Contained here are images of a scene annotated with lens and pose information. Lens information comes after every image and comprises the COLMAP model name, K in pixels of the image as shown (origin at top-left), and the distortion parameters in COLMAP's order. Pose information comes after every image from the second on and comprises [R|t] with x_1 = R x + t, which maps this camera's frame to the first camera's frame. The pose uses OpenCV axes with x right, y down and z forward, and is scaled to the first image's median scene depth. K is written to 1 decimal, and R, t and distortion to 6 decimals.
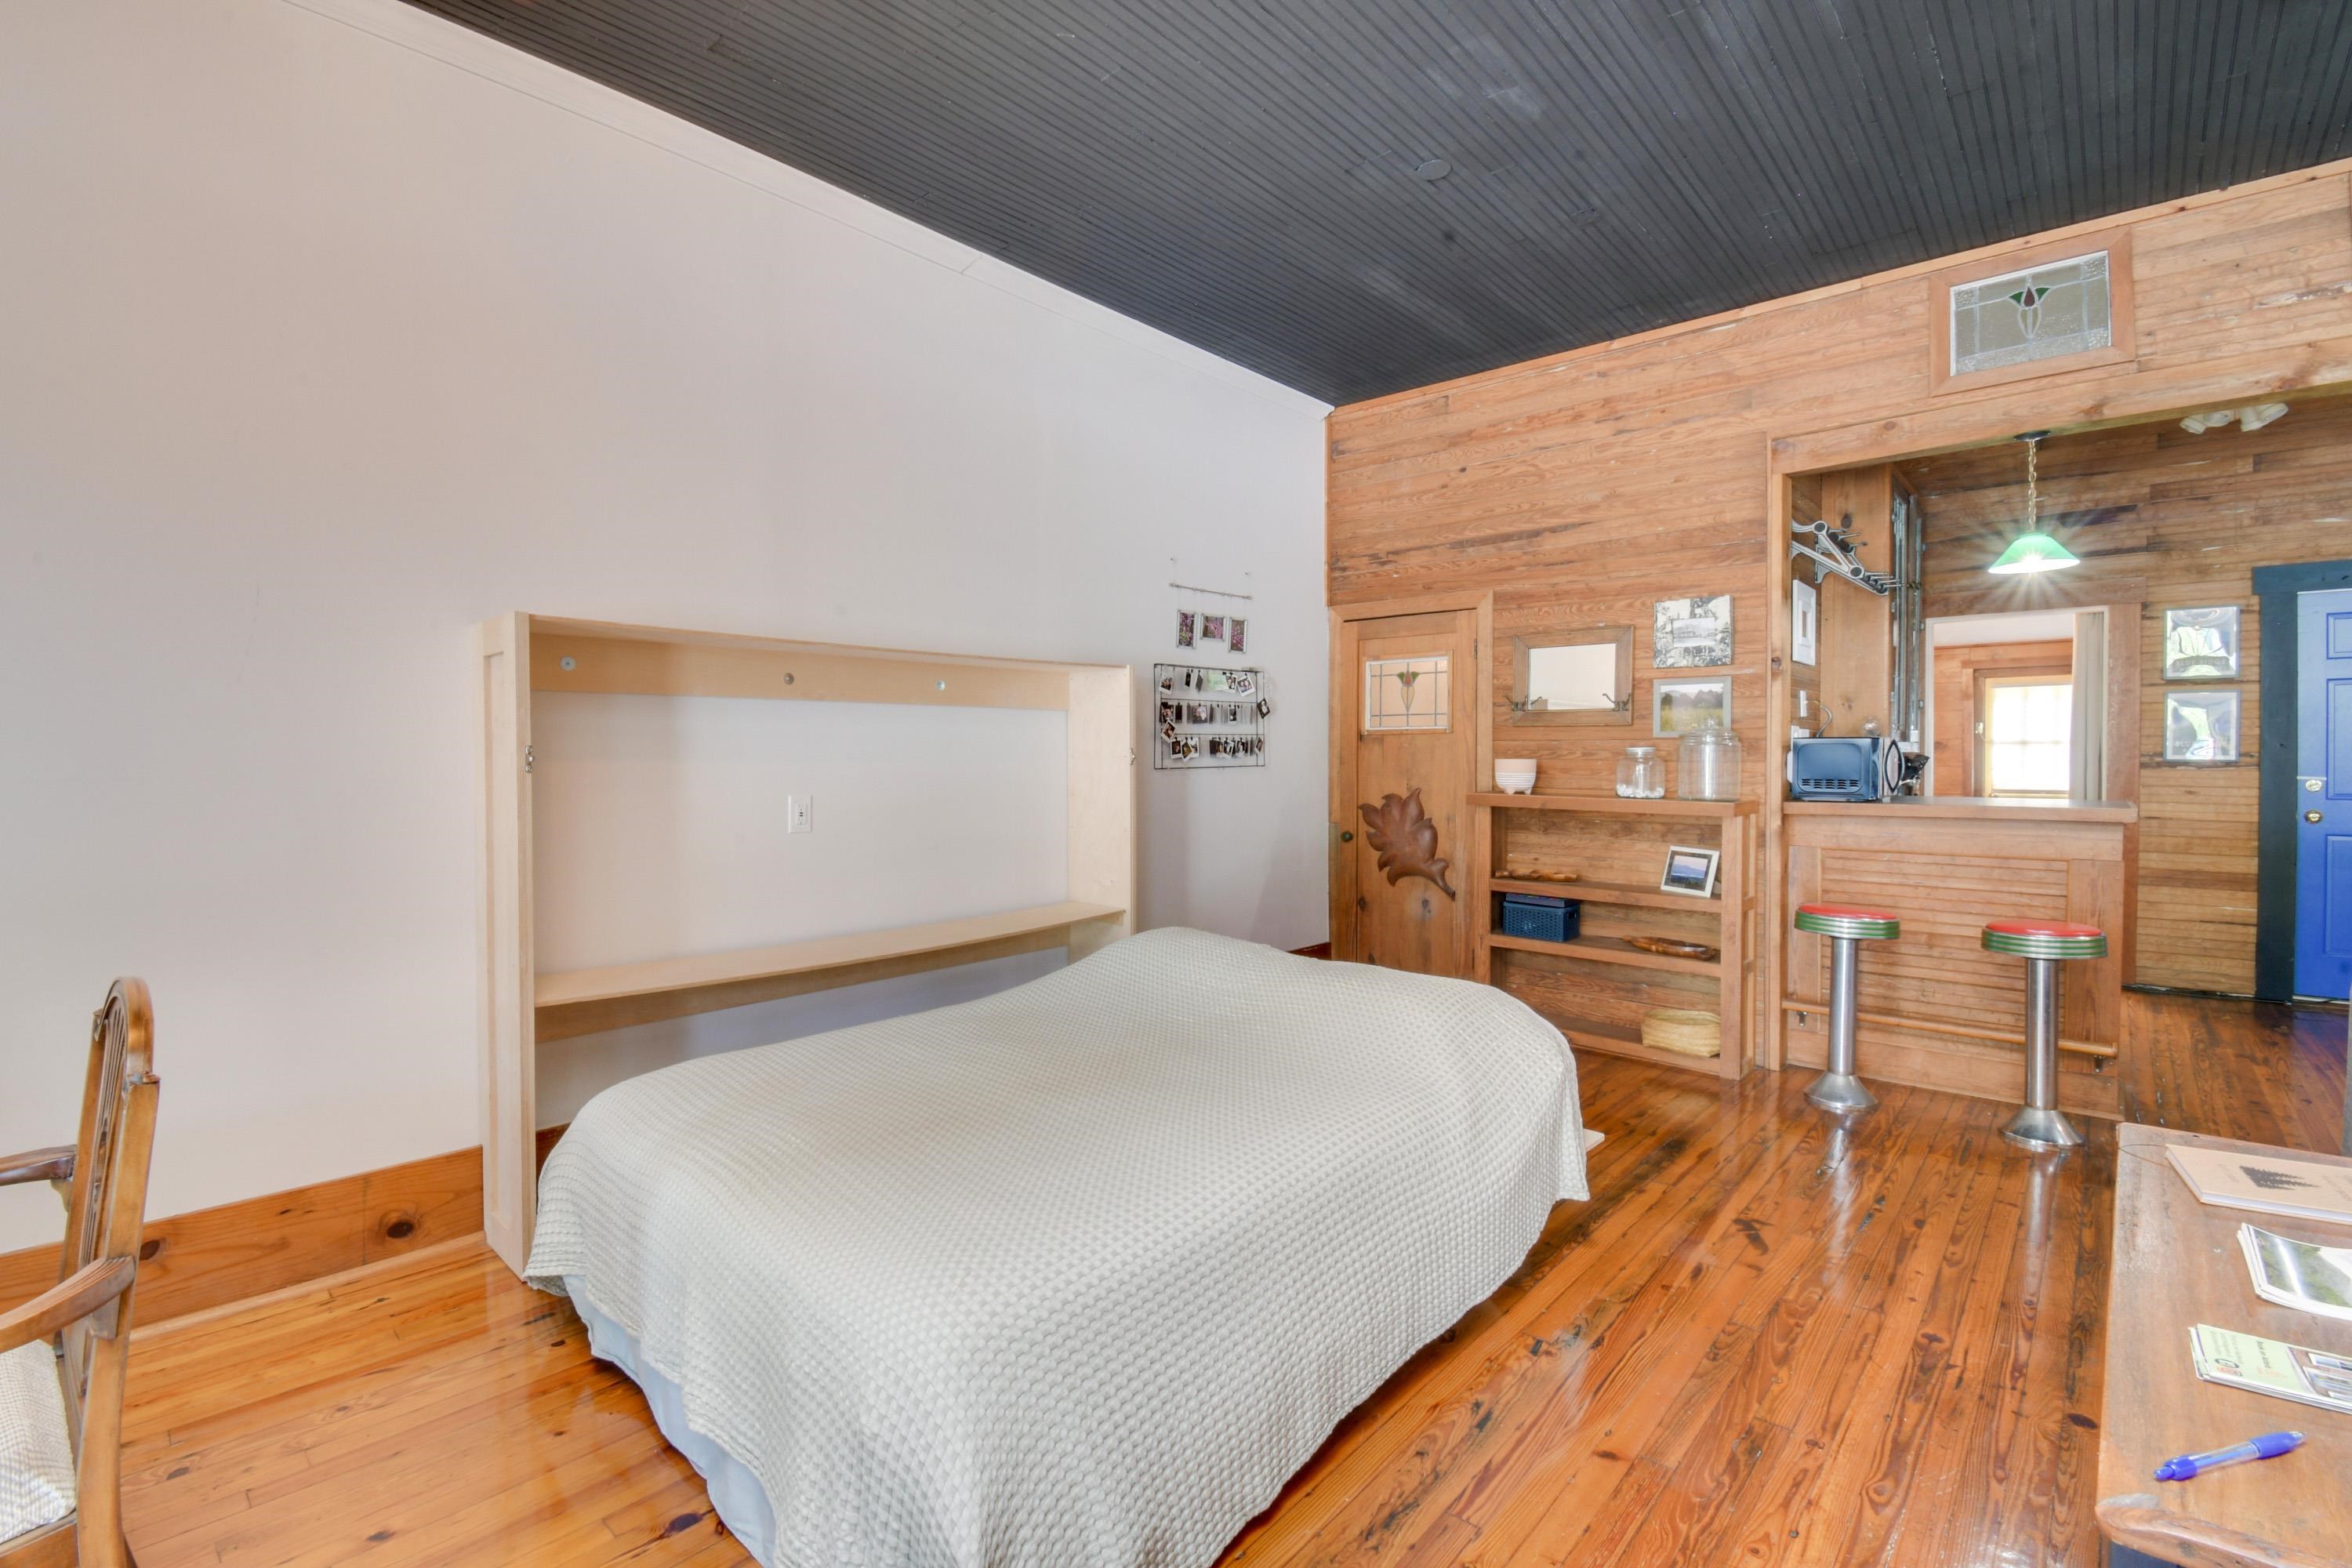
lens RADIAL K [[1040.3, 0, 1176.0], [0, 1040.3, 784.0], [0, 0, 1]] dist [0.011122, -0.020677]
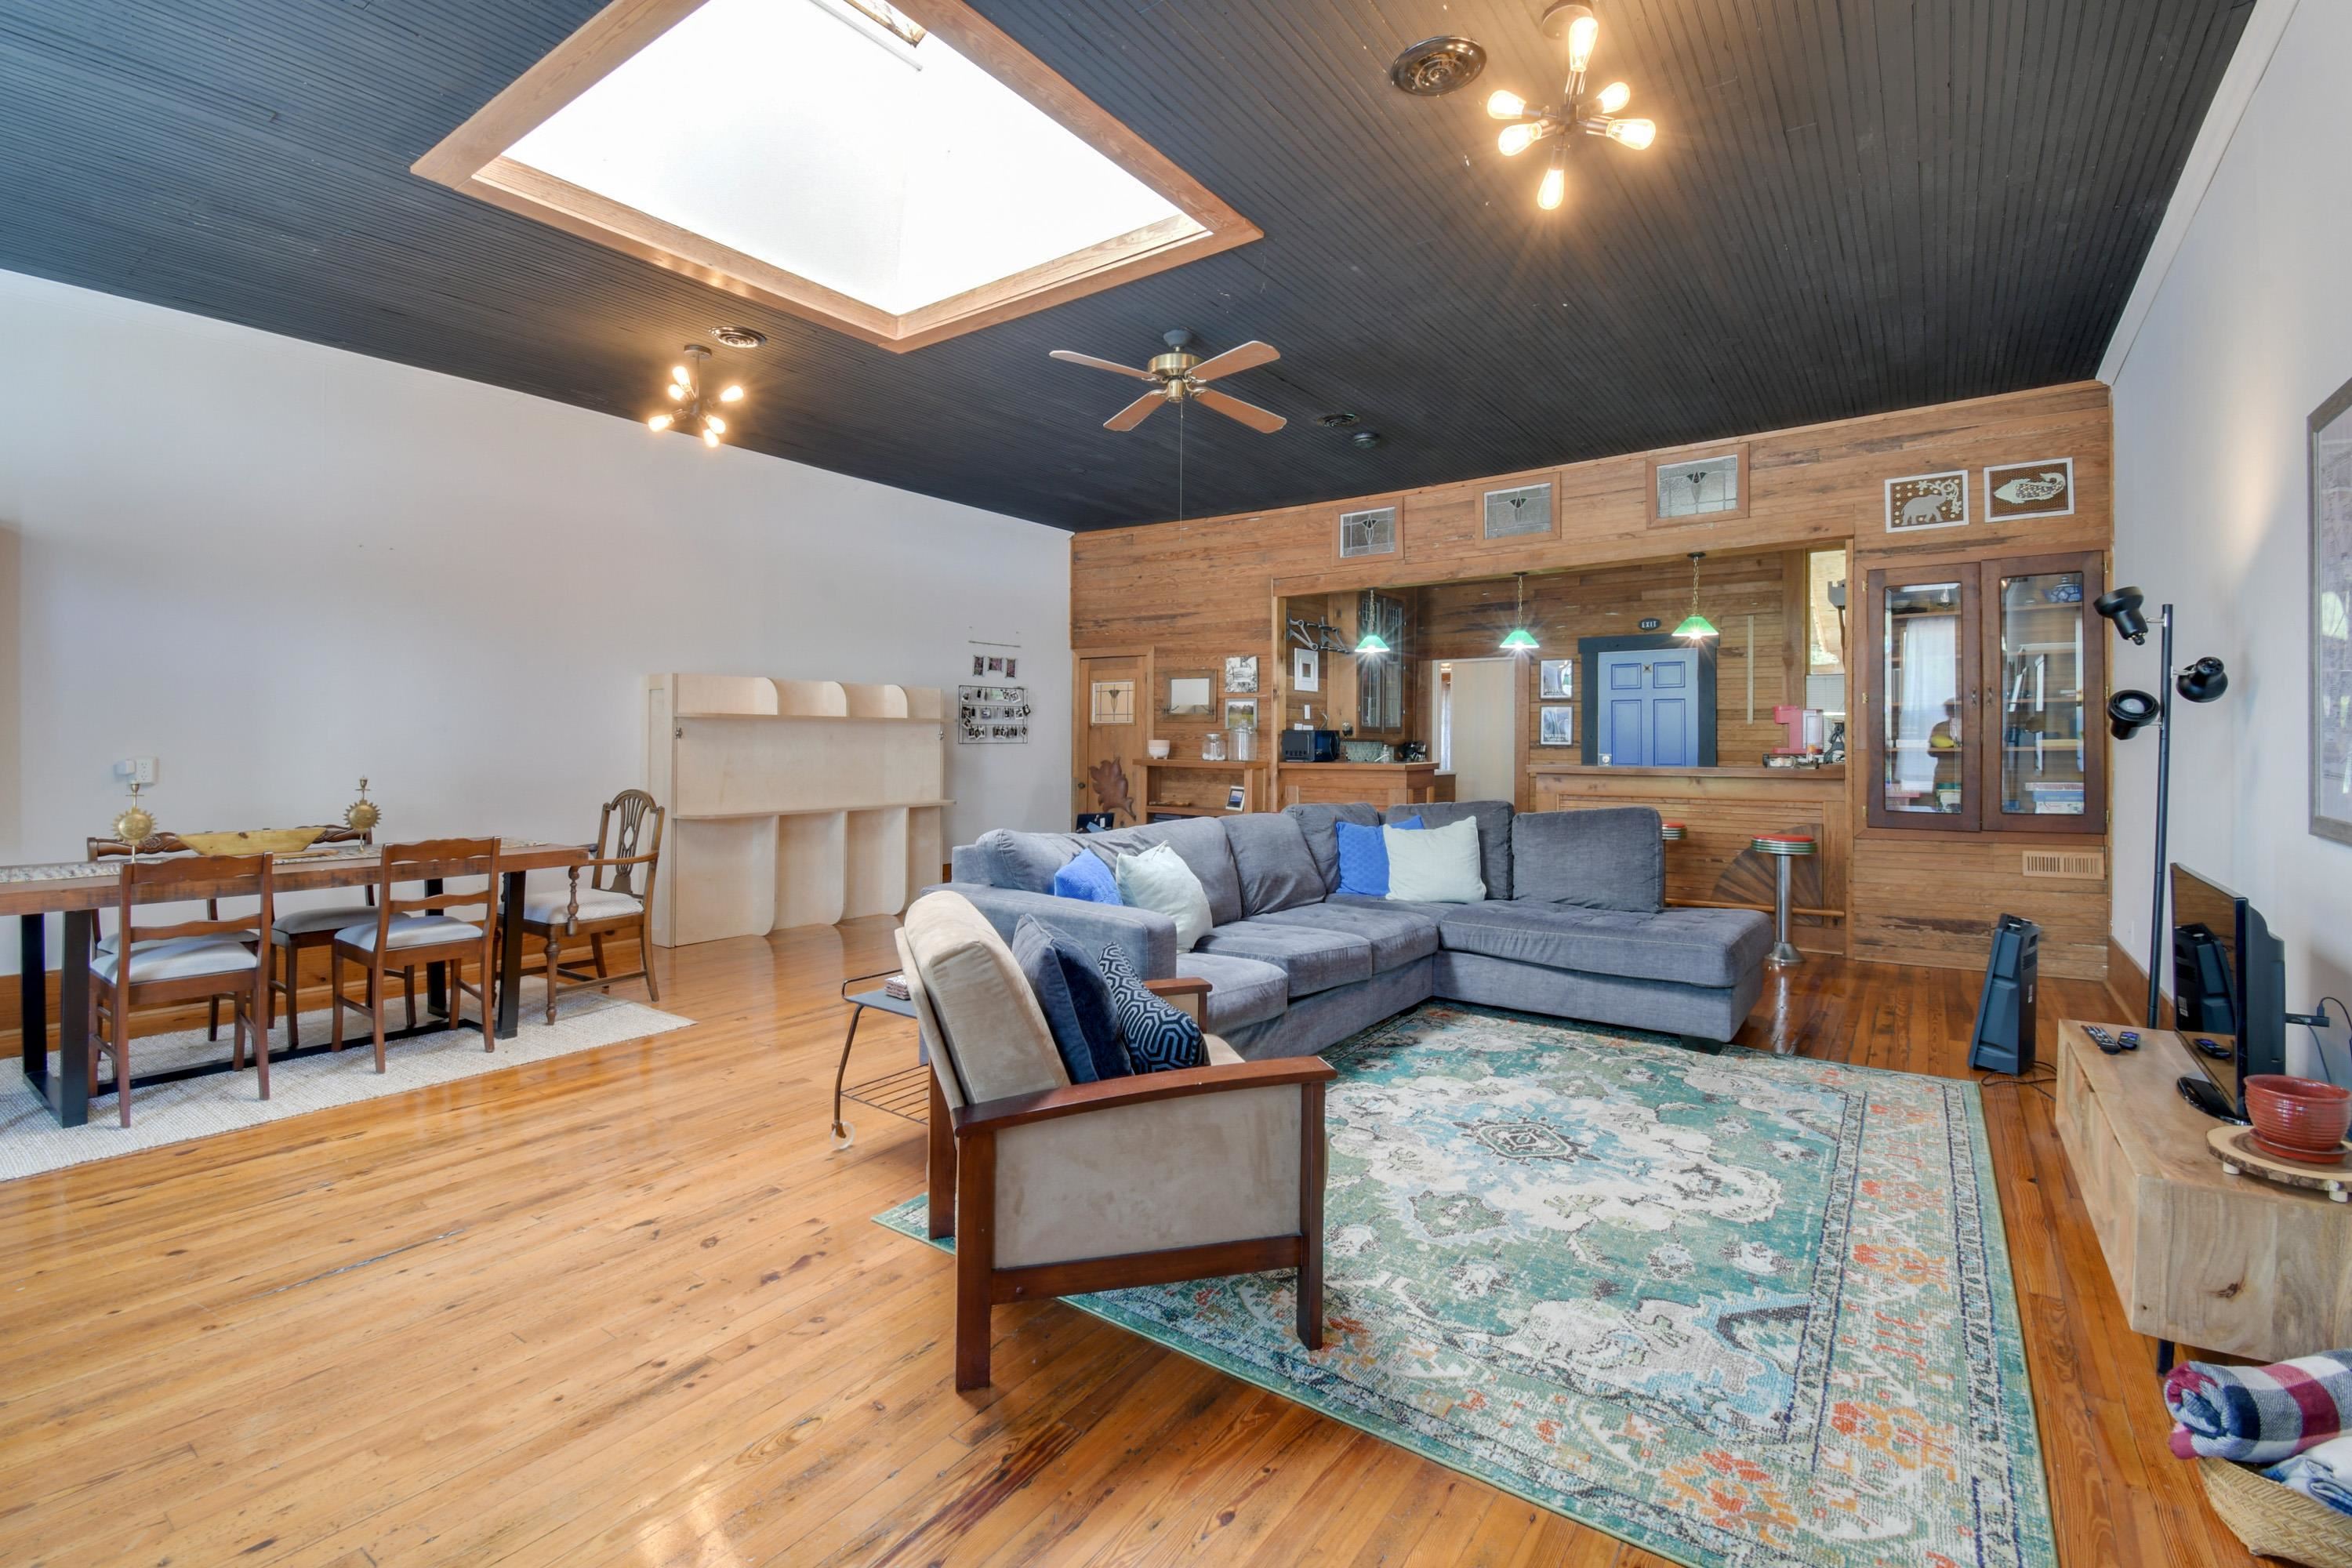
lens RADIAL K [[1044.2, 0, 1165.5], [0, 1044.2, 749.2], [0, 0, 1]] dist [0.034312, -0.038629]
pose [[0.994175, 0.008007, 0.107480, 0.136413], [-0.005814, 0.999769, -0.020701, 0.029722], [-0.107621, 0.019955, 0.993992, -0.813047]]
